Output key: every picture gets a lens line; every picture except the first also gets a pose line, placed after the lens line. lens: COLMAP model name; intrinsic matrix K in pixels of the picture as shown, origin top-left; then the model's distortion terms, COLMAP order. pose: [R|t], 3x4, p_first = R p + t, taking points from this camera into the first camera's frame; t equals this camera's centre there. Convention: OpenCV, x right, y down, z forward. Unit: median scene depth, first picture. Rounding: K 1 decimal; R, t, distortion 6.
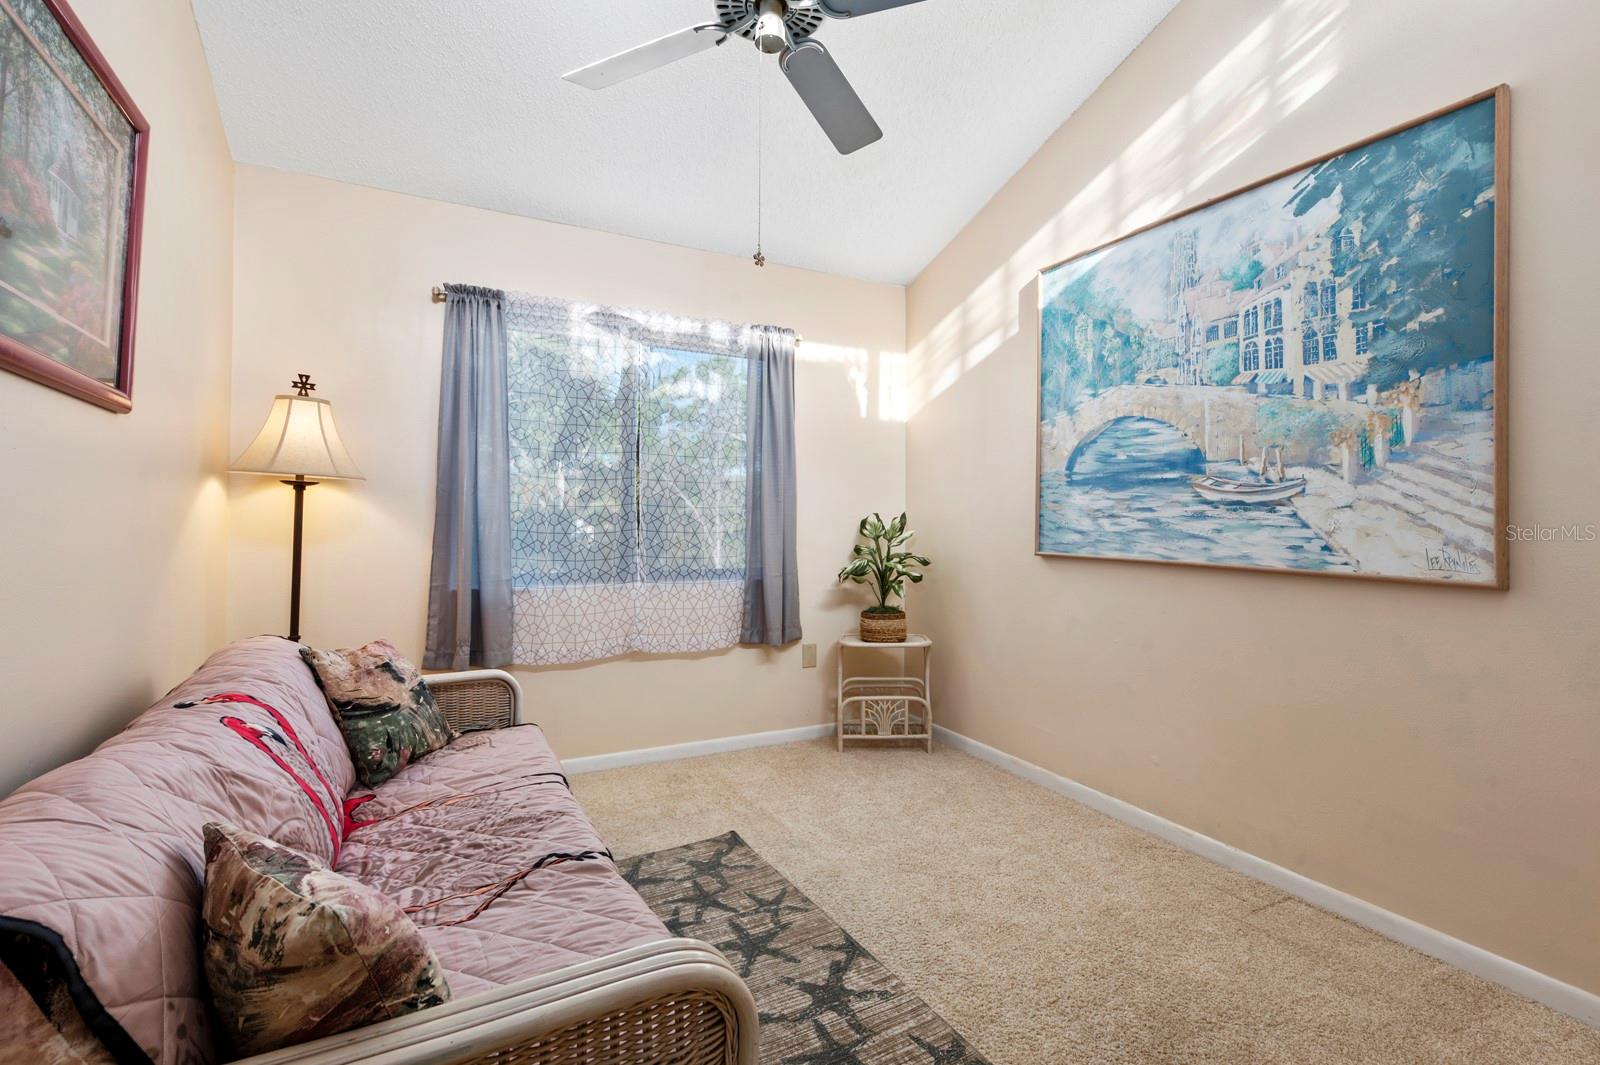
lens RADIAL K [[731.9, 0, 809.2], [0, 731.9, 532.0], [0, 0, 1]] dist [0.013970, 0.000027]
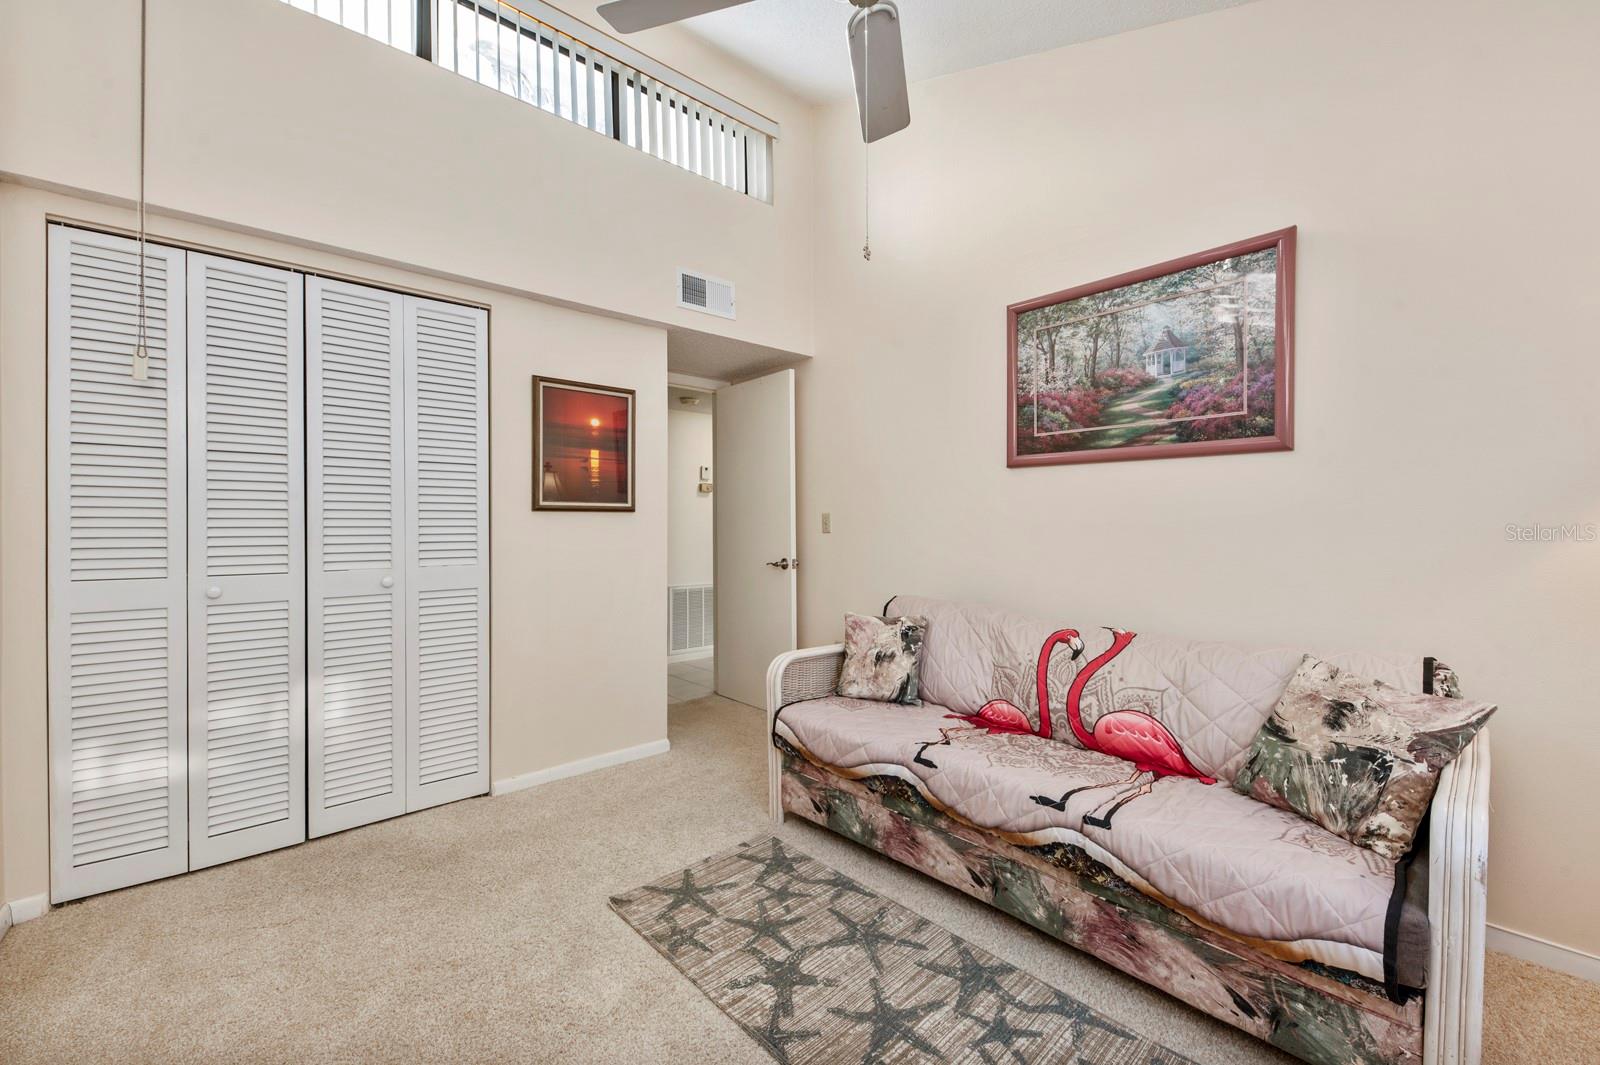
lens RADIAL K [[645.3, 0, 804.4], [0, 645.3, 534.0], [0, 0, 1]] dist [0.000551, -0.000021]
pose [[-0.971672, 0.000189, -0.236334, 0.214065], [-0.007138, 0.999520, 0.030147, -0.031989], [0.236226, 0.030980, -0.971204, 1.834053]]
